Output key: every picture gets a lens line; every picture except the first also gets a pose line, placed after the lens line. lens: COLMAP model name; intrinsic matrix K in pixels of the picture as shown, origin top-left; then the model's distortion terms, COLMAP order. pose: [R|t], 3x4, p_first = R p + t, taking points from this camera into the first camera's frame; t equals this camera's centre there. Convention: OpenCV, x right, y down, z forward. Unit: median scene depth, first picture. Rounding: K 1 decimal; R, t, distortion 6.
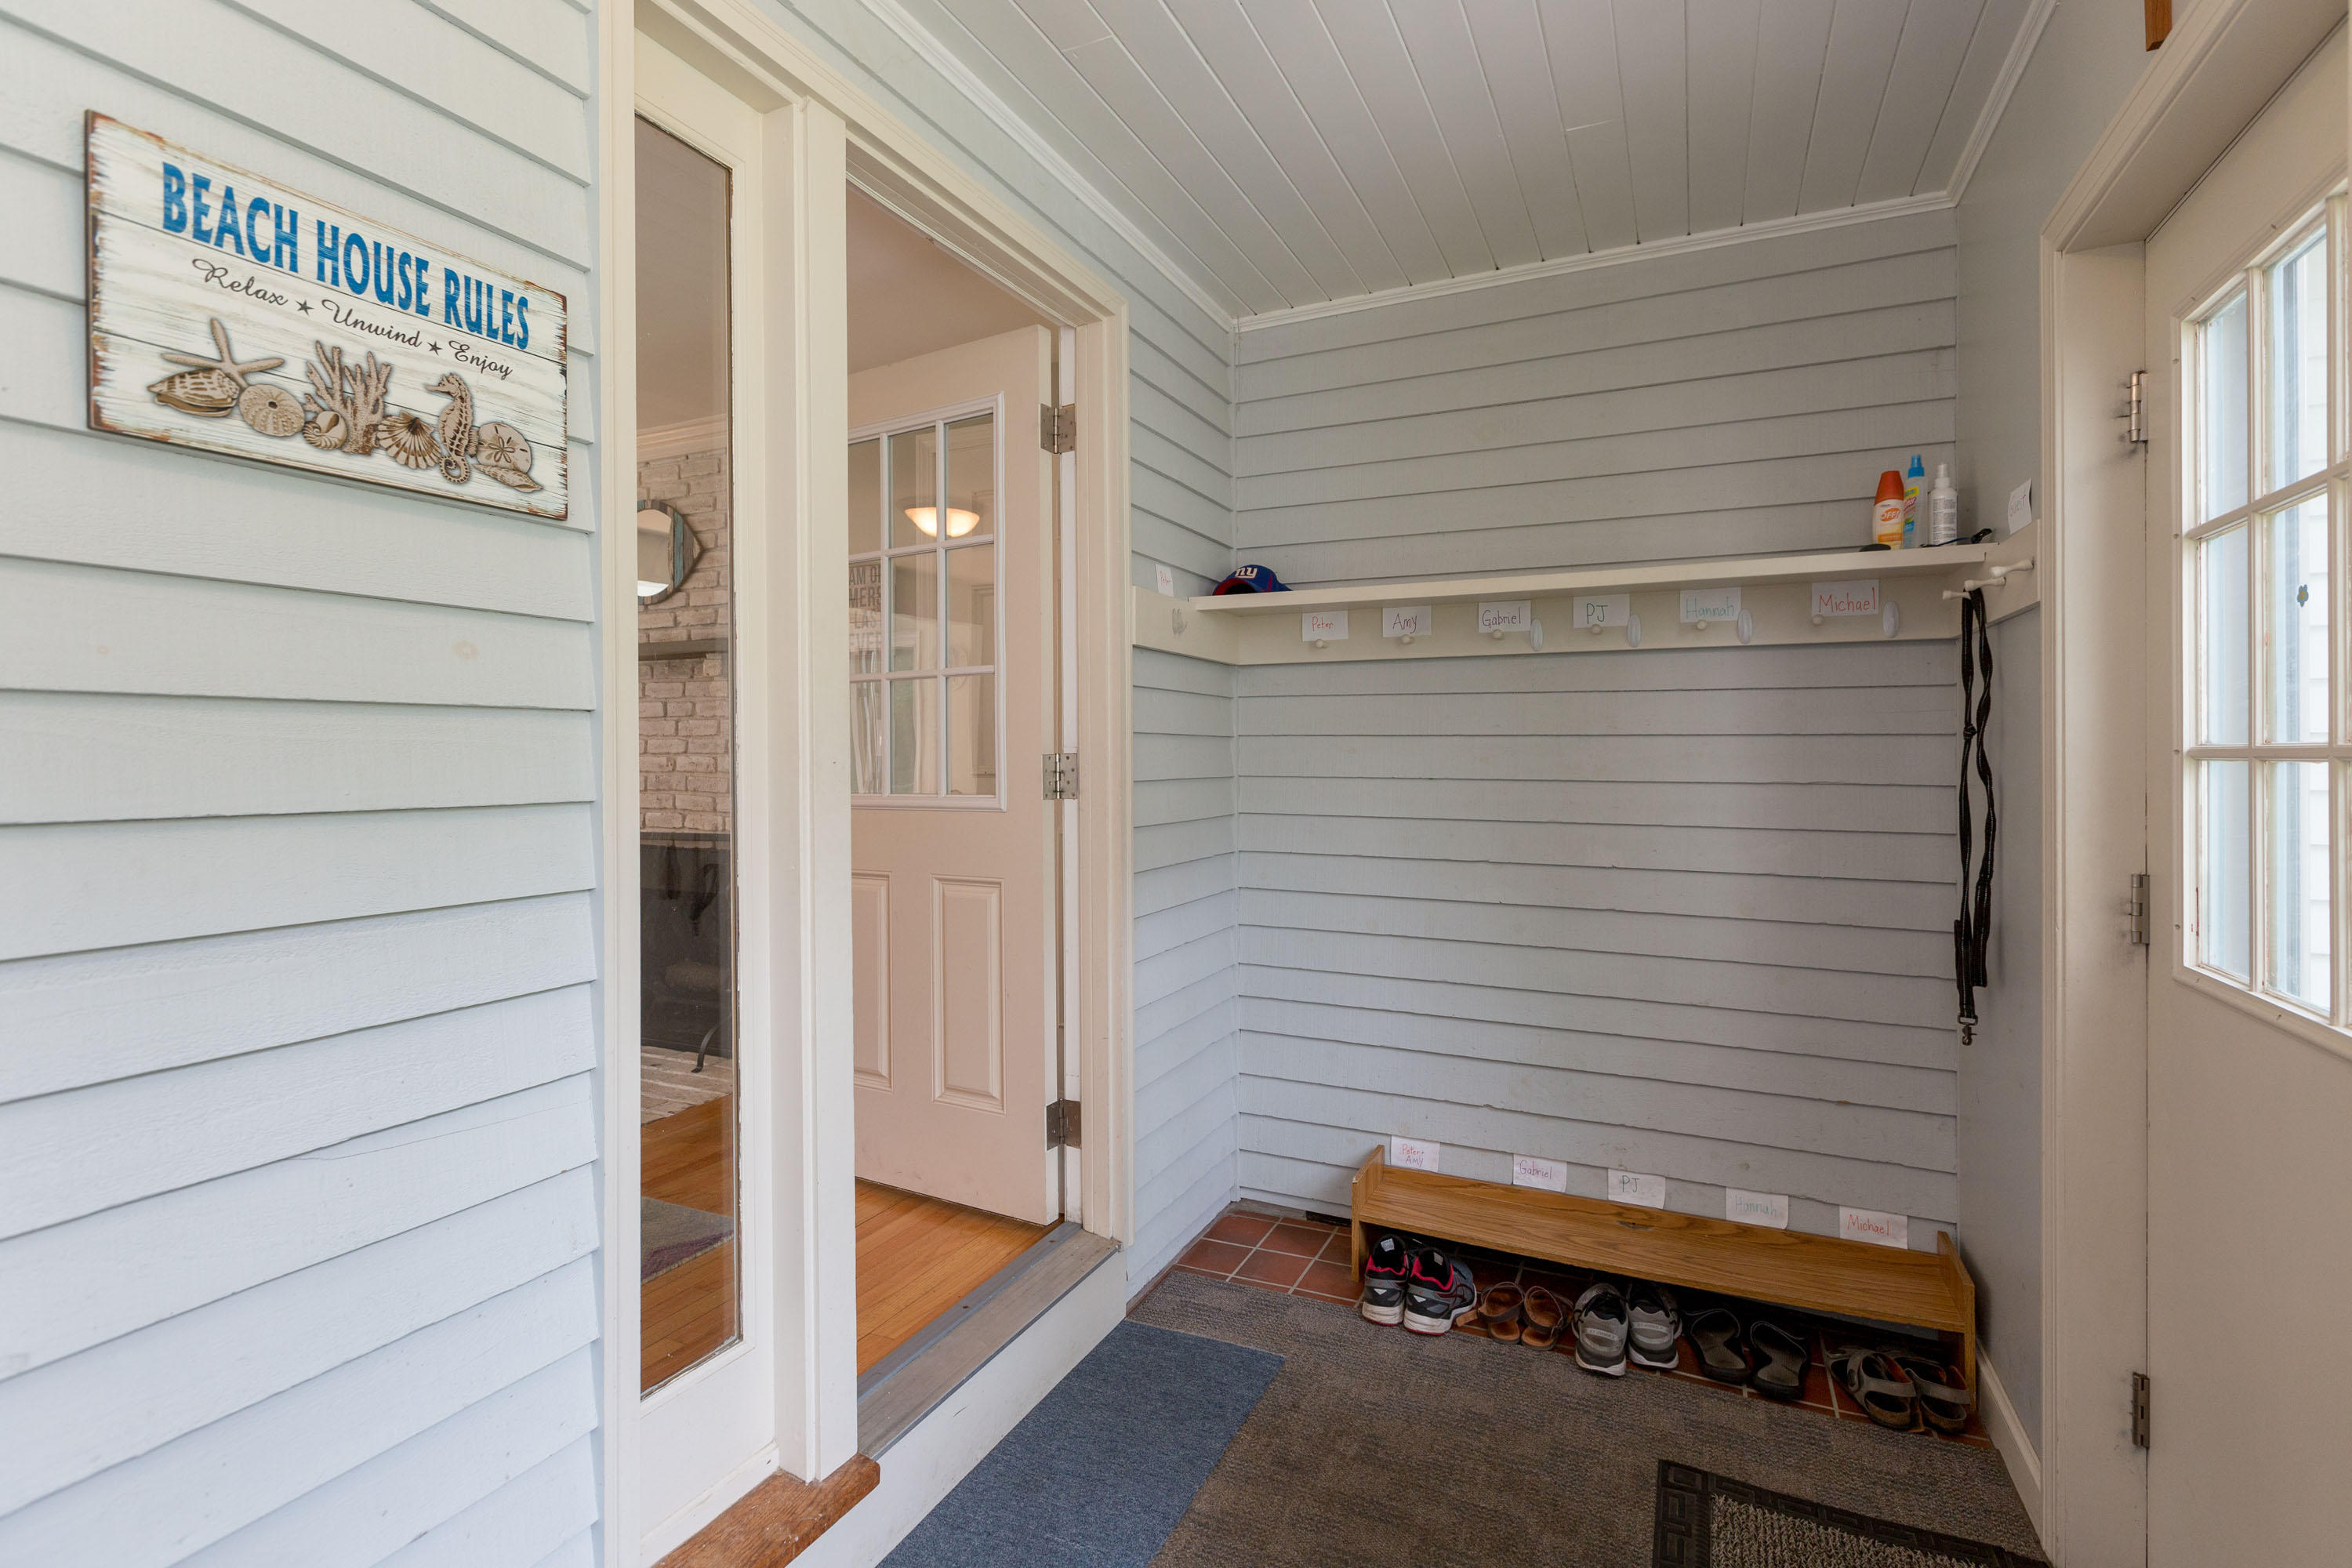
lens RADIAL K [[1087.6, 0, 1189.7], [0, 1087.6, 770.5], [0, 0, 1]] dist [-0.001158, -0.000277]
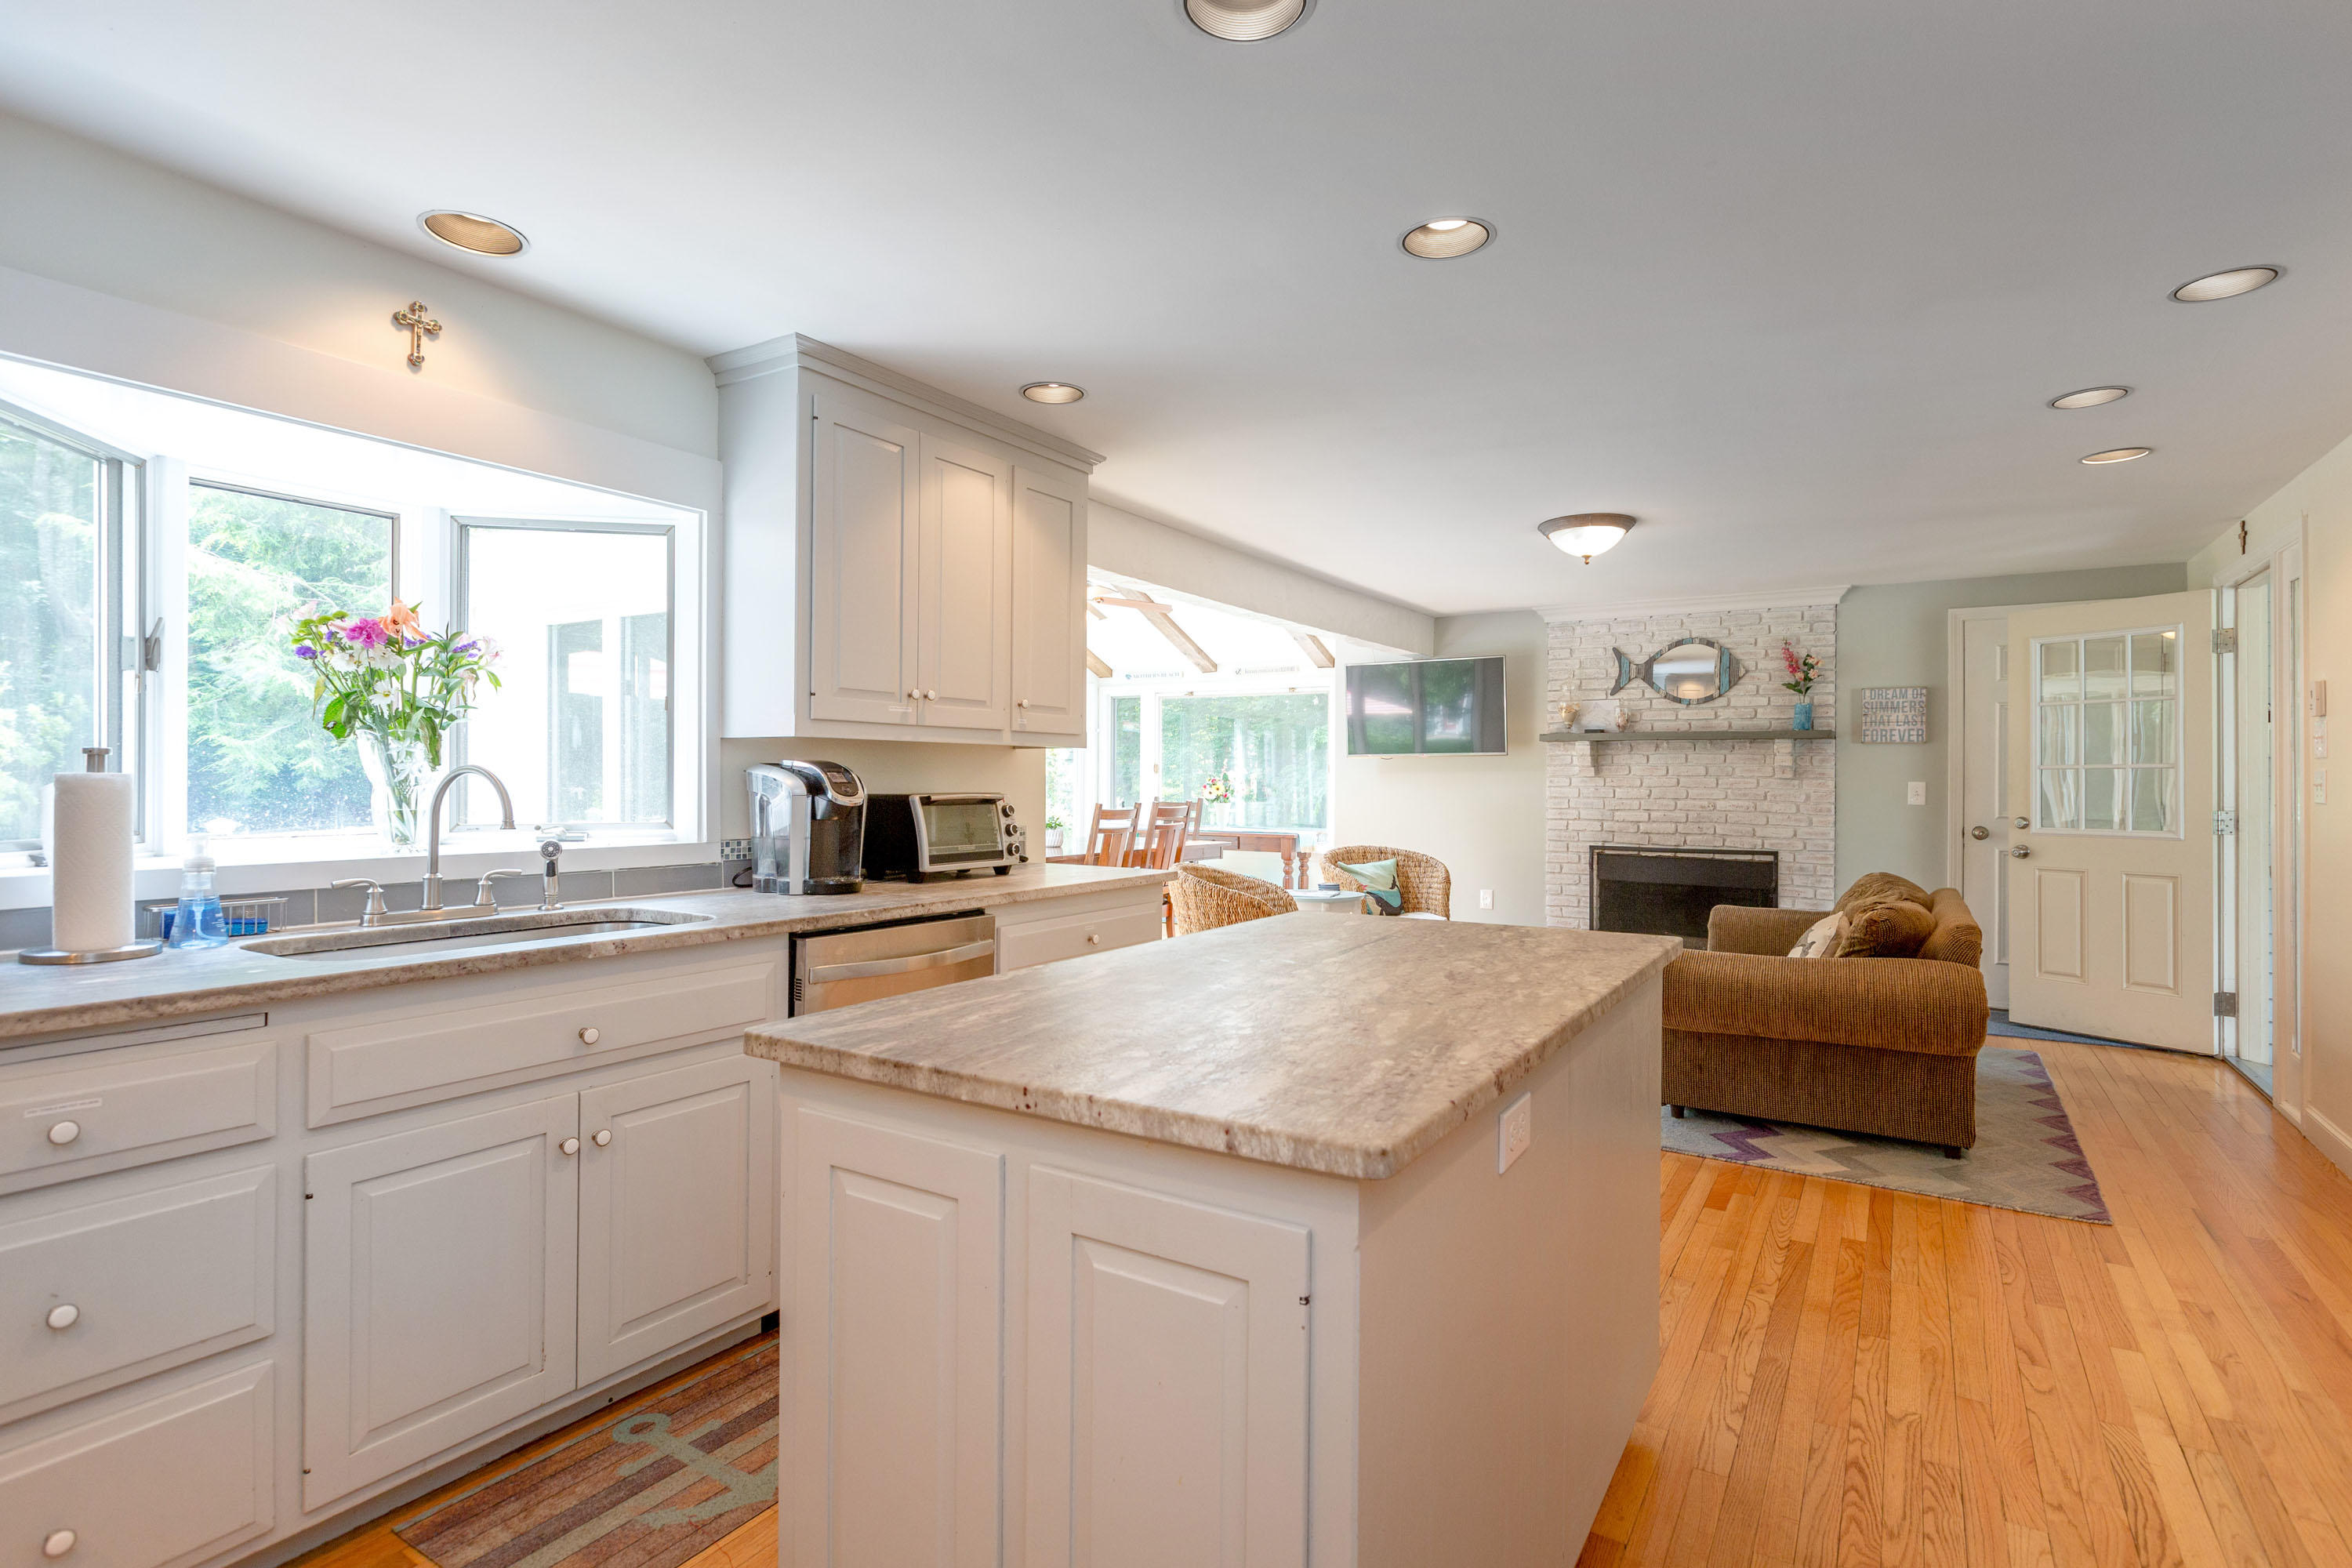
lens RADIAL K [[1172.5, 0, 1183.0], [0, 1172.5, 774.1], [0, 0, 1]] dist [0.004820, -0.001039]
pose [[0.994226, 0.007484, -0.107045, -1.074740], [-0.008809, 0.999890, -0.011907, -0.024892], [0.106944, 0.012781, 0.994183, -0.789095]]
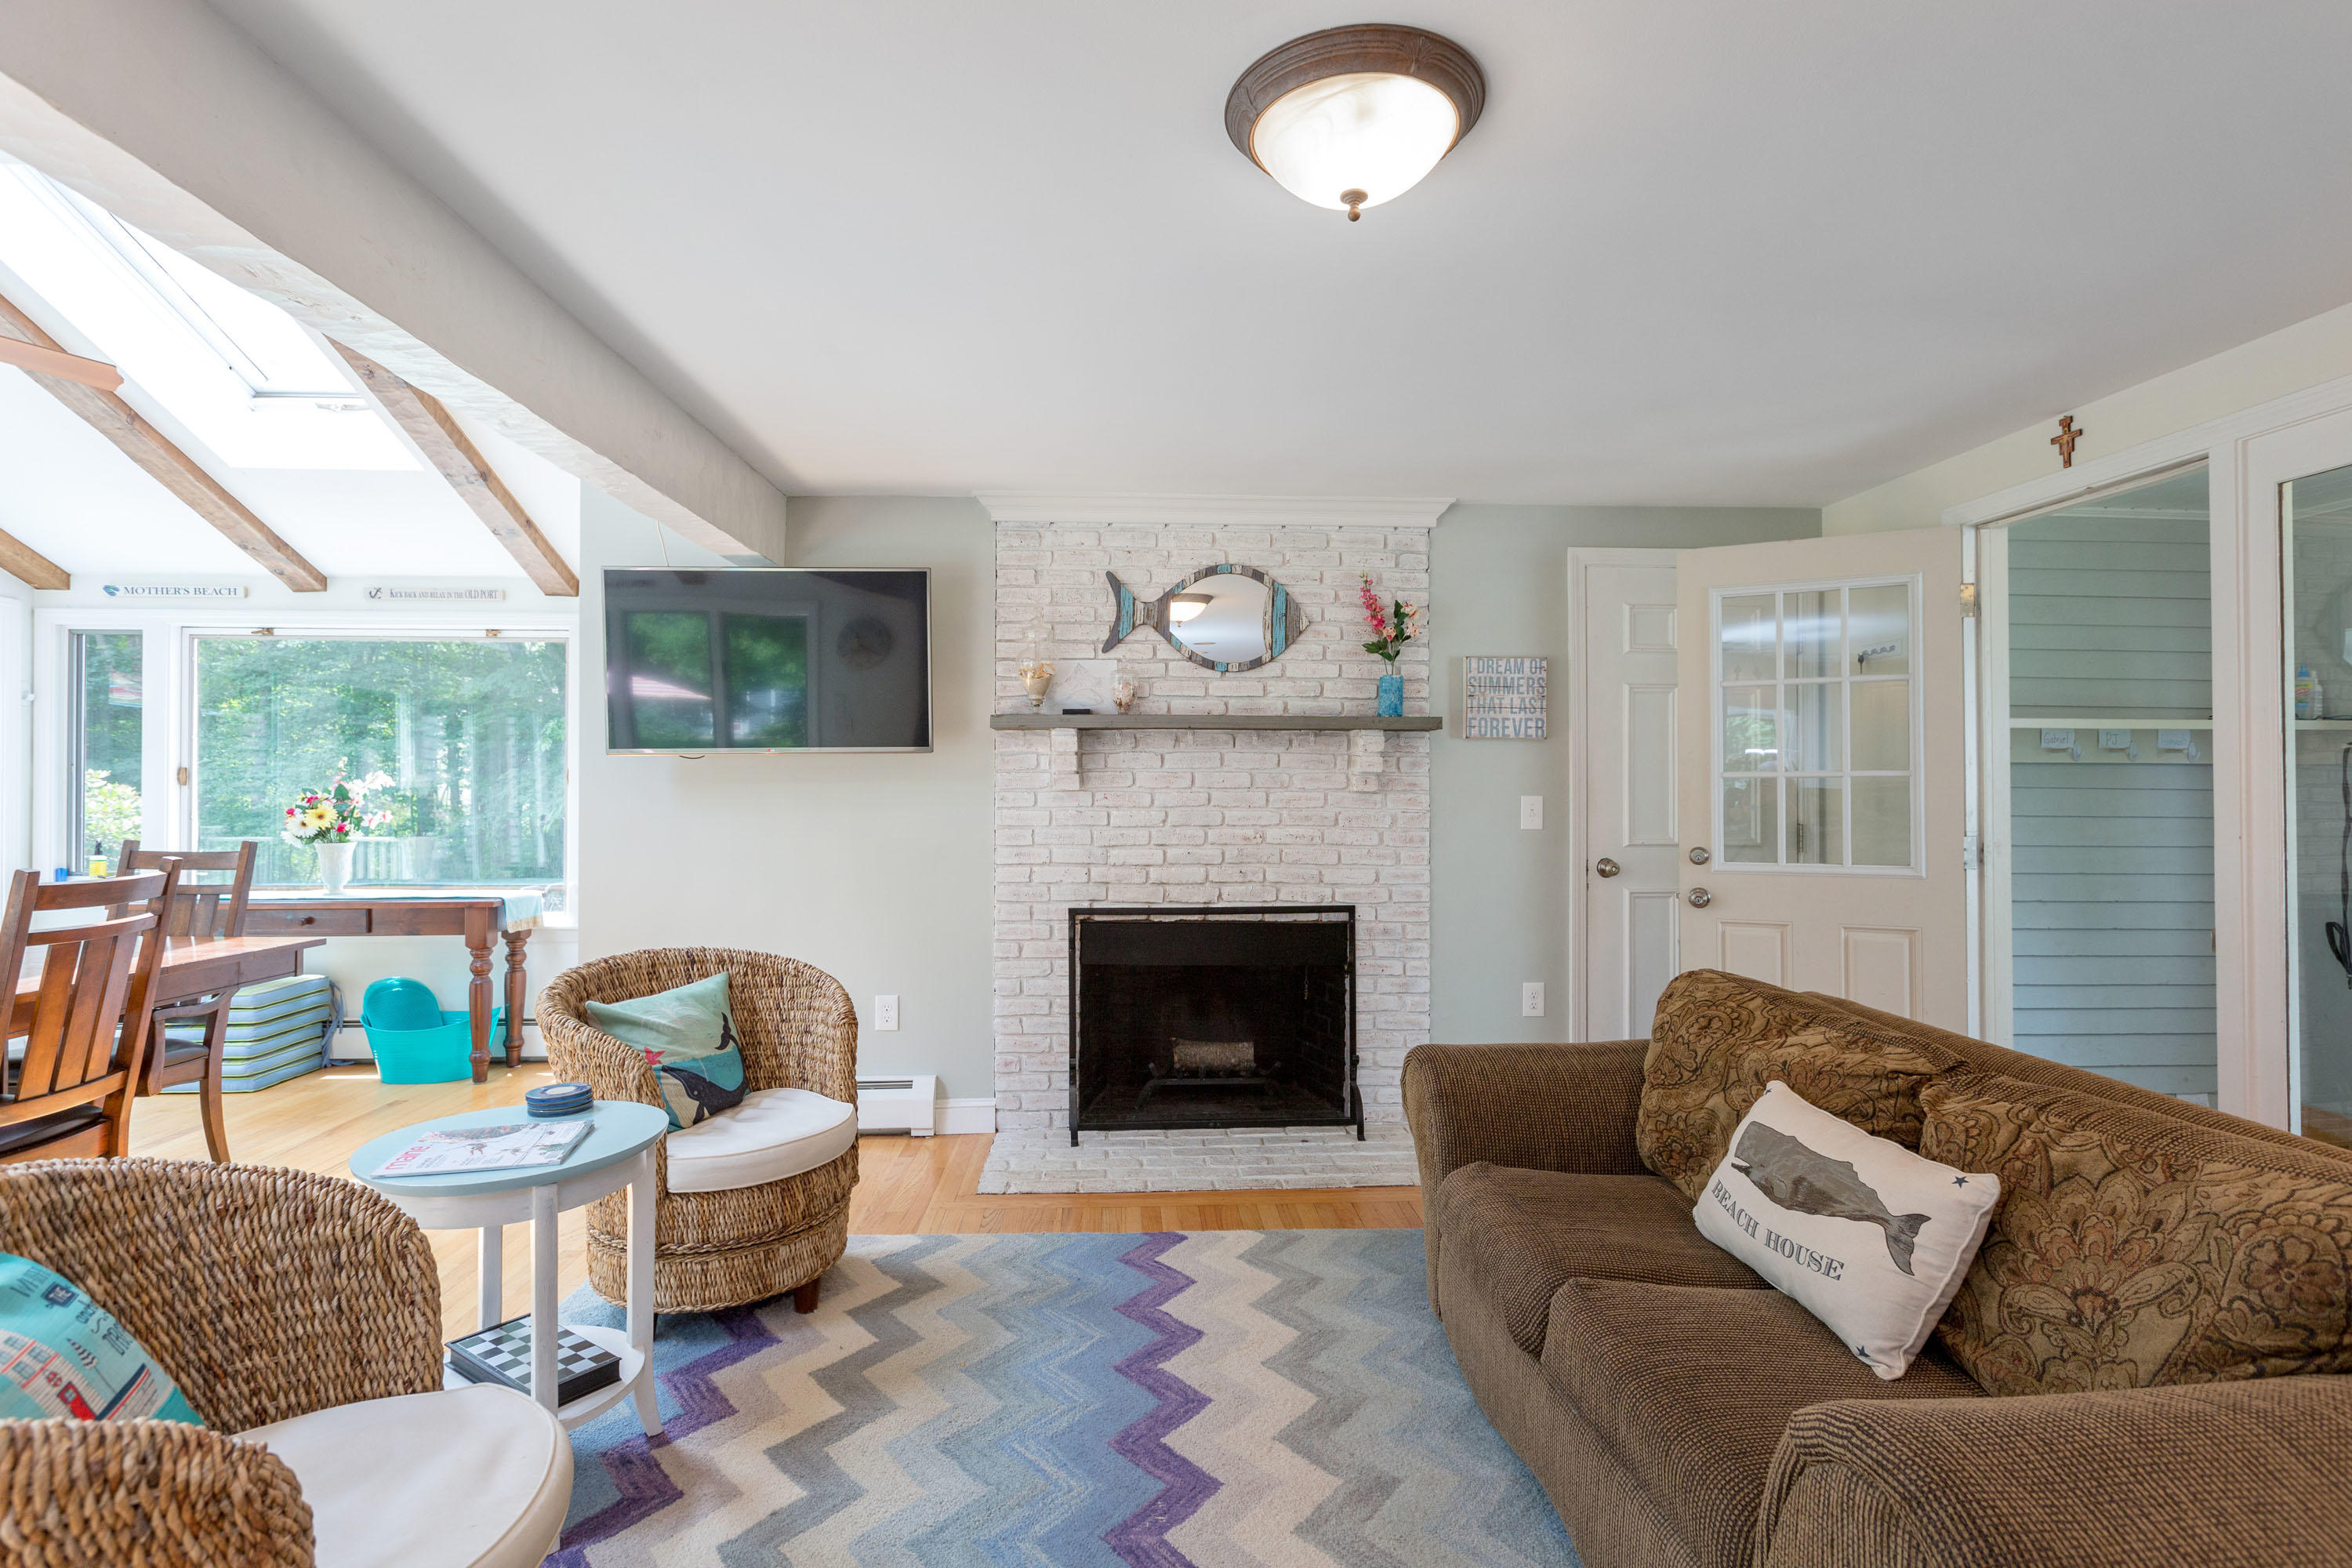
lens RADIAL K [[1172.5, 0, 1201.3], [0, 1172.5, 781.1], [0, 0, 1]] dist [0.004820, -0.001039]
pose [[0.874909, 0.006289, 0.484246, -1.051134], [0.001809, 0.999866, -0.016254, -0.038859], [-0.484284, 0.015097, 0.874781, 0.101575]]
